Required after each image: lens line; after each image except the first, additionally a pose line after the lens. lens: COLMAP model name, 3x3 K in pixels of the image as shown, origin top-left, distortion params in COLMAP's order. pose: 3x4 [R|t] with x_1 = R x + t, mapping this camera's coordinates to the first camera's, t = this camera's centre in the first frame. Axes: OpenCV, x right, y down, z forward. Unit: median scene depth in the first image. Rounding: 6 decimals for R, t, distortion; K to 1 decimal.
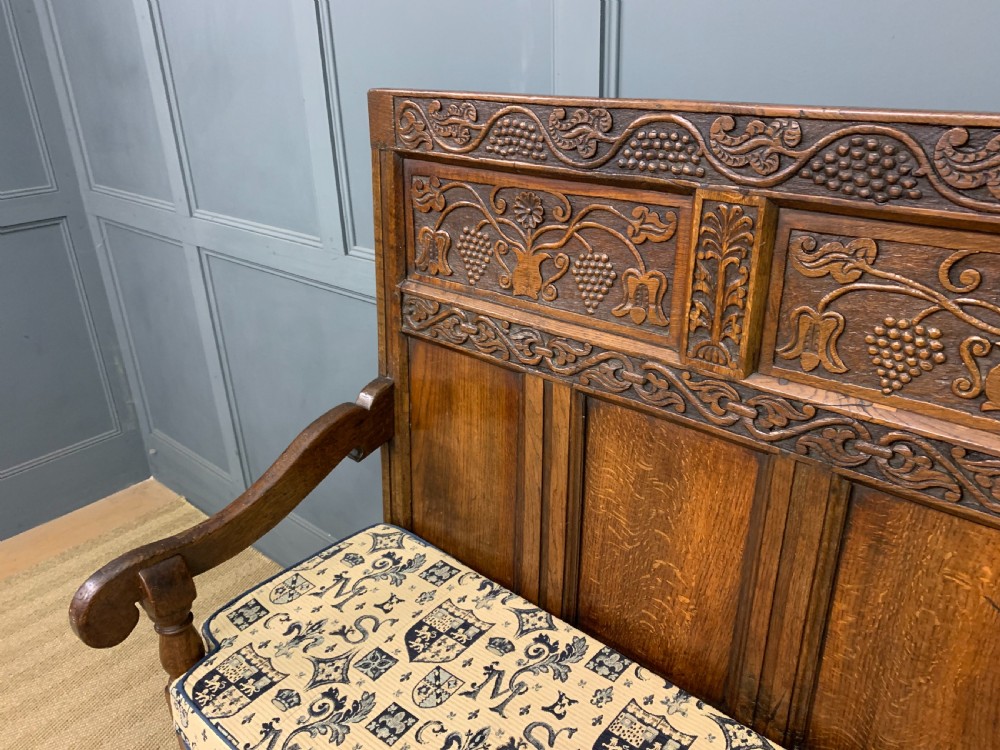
lens RADIAL K [[767.8, 0, 503.9], [0, 767.8, 375.5], [0, 0, 1]] dist [0.064906, -0.096965]
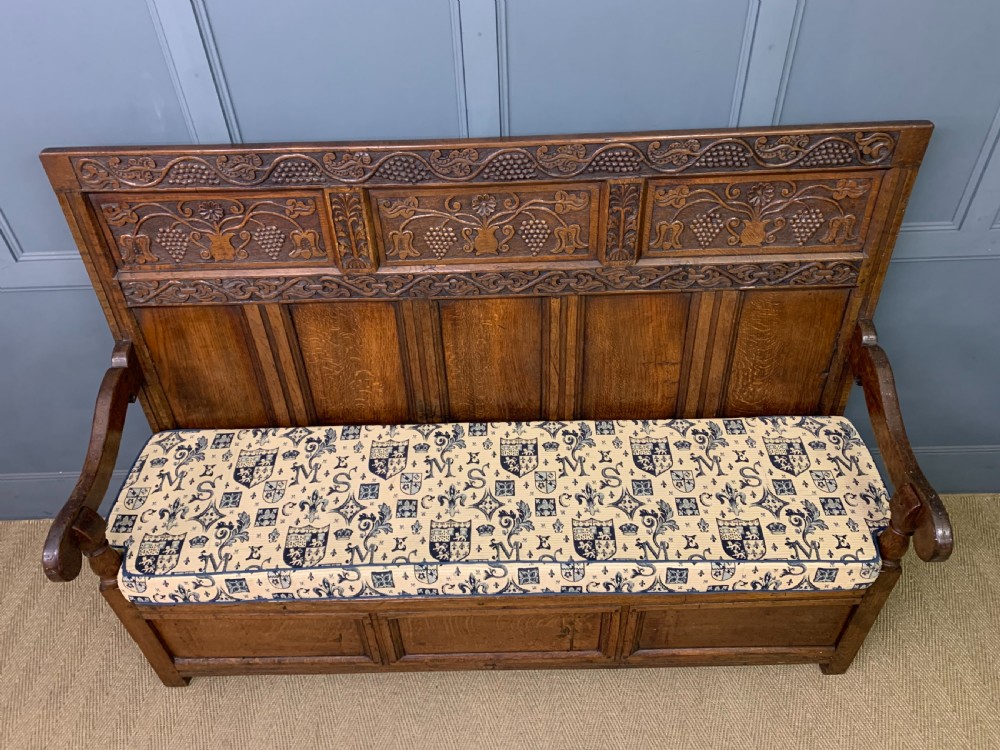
lens RADIAL K [[767.8, 0, 502.3], [0, 767.8, 382.9], [0, 0, 1]] dist [0.064906, -0.096965]
pose [[0.744533, -0.443524, 0.498957, -0.530316], [0.280838, 0.886139, 0.368630, -0.358091], [-0.605641, -0.134331, 0.784318, -0.745561]]
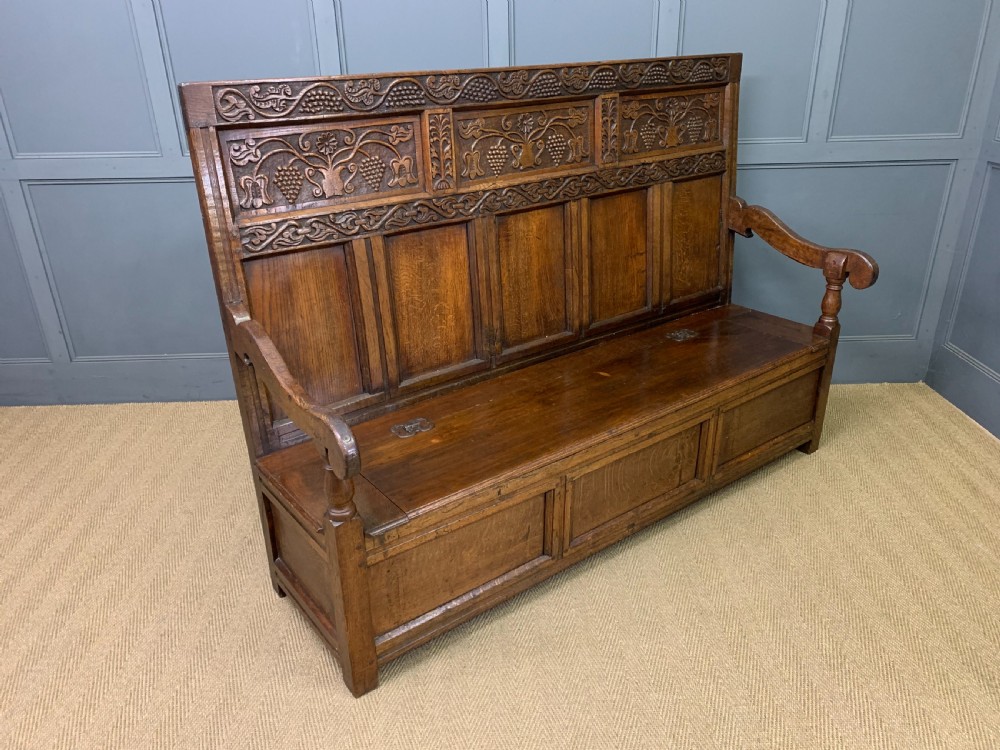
lens RADIAL K [[767.8, 0, 504.0], [0, 767.8, 381.9], [0, 0, 1]] dist [0.064906, -0.096965]
pose [[0.198011, -0.386460, 0.900800, -1.835795], [0.412533, 0.866499, 0.281063, -0.085411], [-0.889161, 0.315956, 0.331004, 0.272965]]
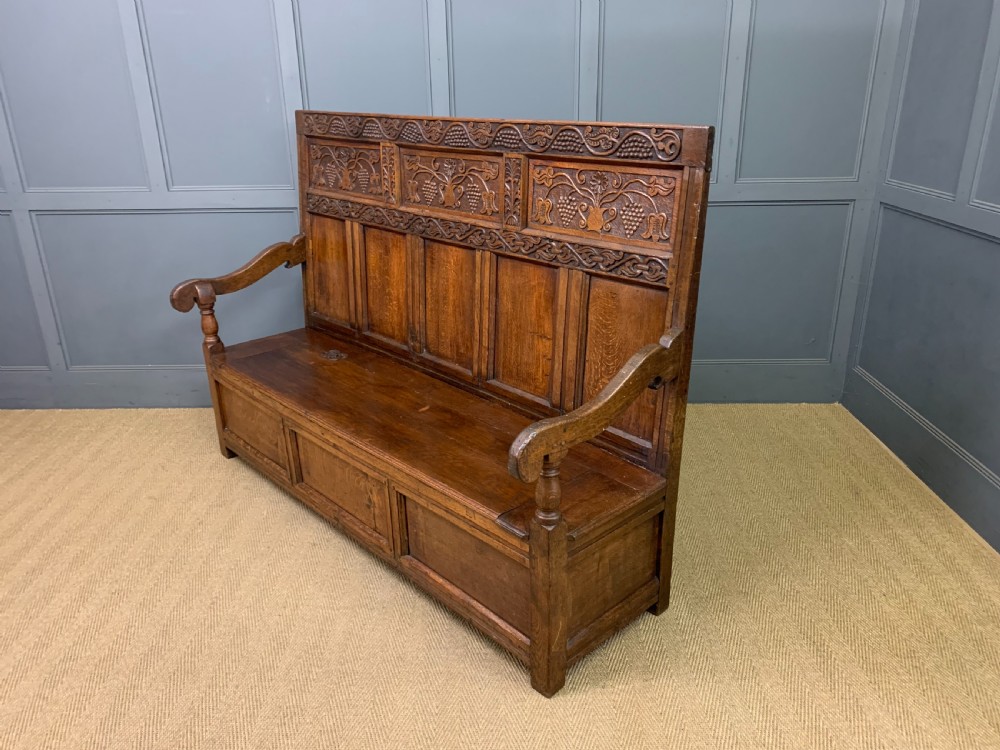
lens RADIAL K [[767.8, 0, 494.0], [0, 767.8, 376.5], [0, 0, 1]] dist [0.064906, -0.096965]
pose [[0.994842, 0.044889, -0.090966, 0.909552], [-0.048718, 0.997999, -0.040317, 0.698196], [0.088974, 0.044540, 0.995038, -1.739794]]
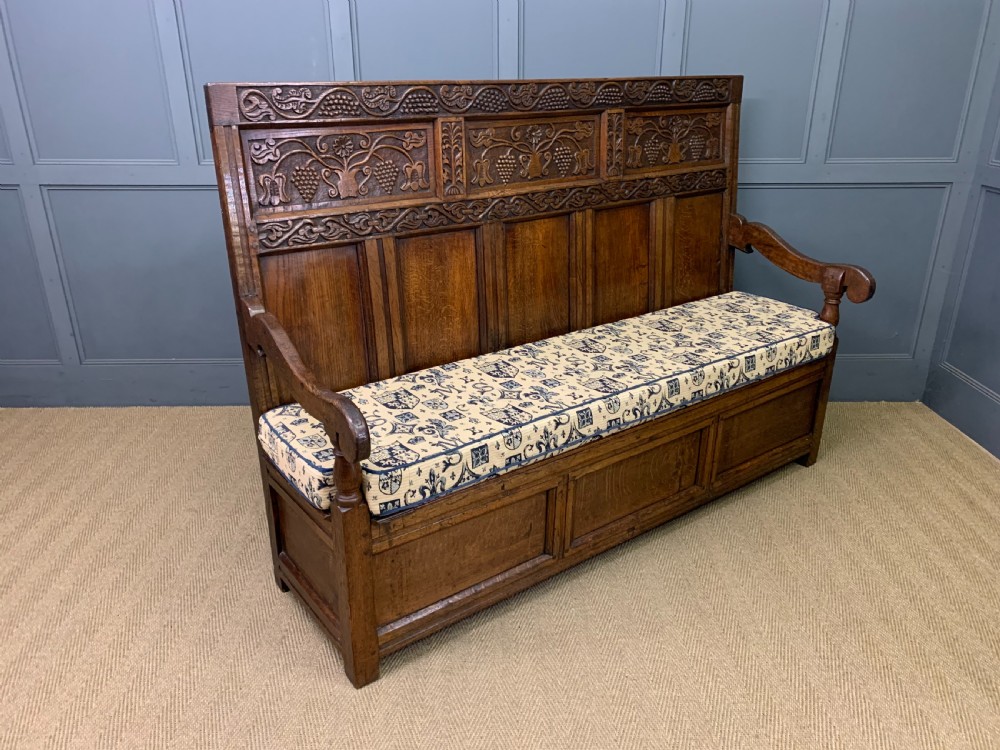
lens RADIAL K [[767.8, 0, 501.0], [0, 767.8, 378.0], [0, 0, 1]] dist [0.064906, -0.096965]
pose [[0.205886, -0.342430, 0.916707, -1.911398], [0.395790, 0.885876, 0.242021, -0.032481], [-0.894964, 0.312995, 0.317920, 0.302517]]
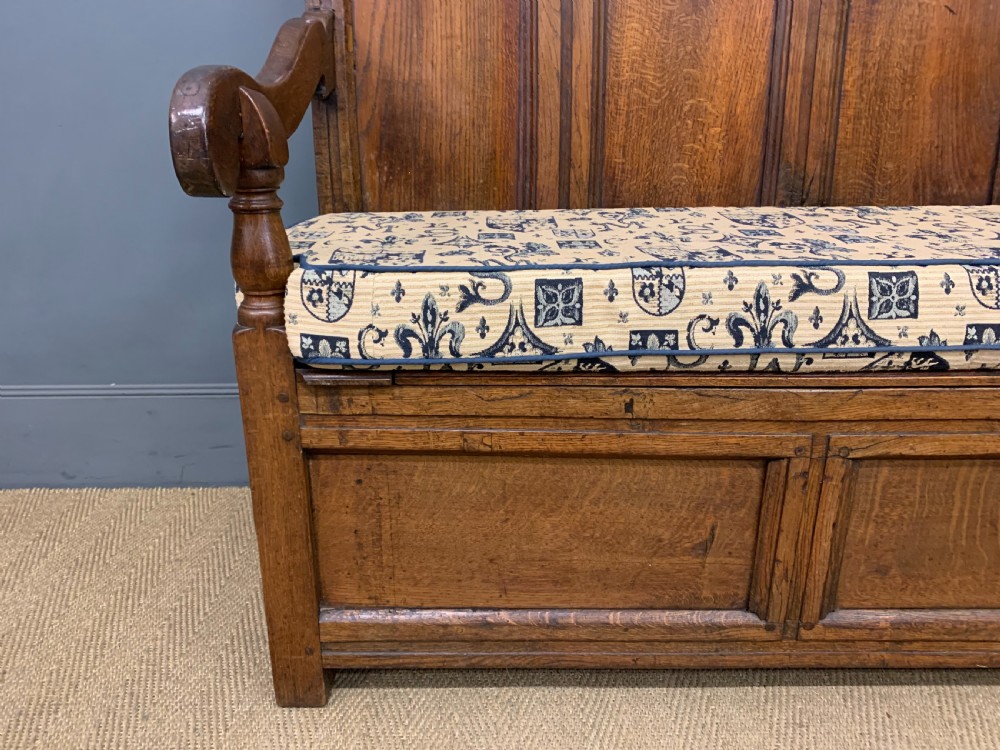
lens RADIAL K [[767.8, 0, 499.5], [0, 767.8, 365.9], [0, 0, 1]] dist [0.064906, -0.096965]
pose [[0.750061, -0.184043, 0.635245, -0.860721], [0.257092, 0.966097, -0.023663, 0.625841], [-0.609354, 0.181065, 0.771948, 0.427834]]
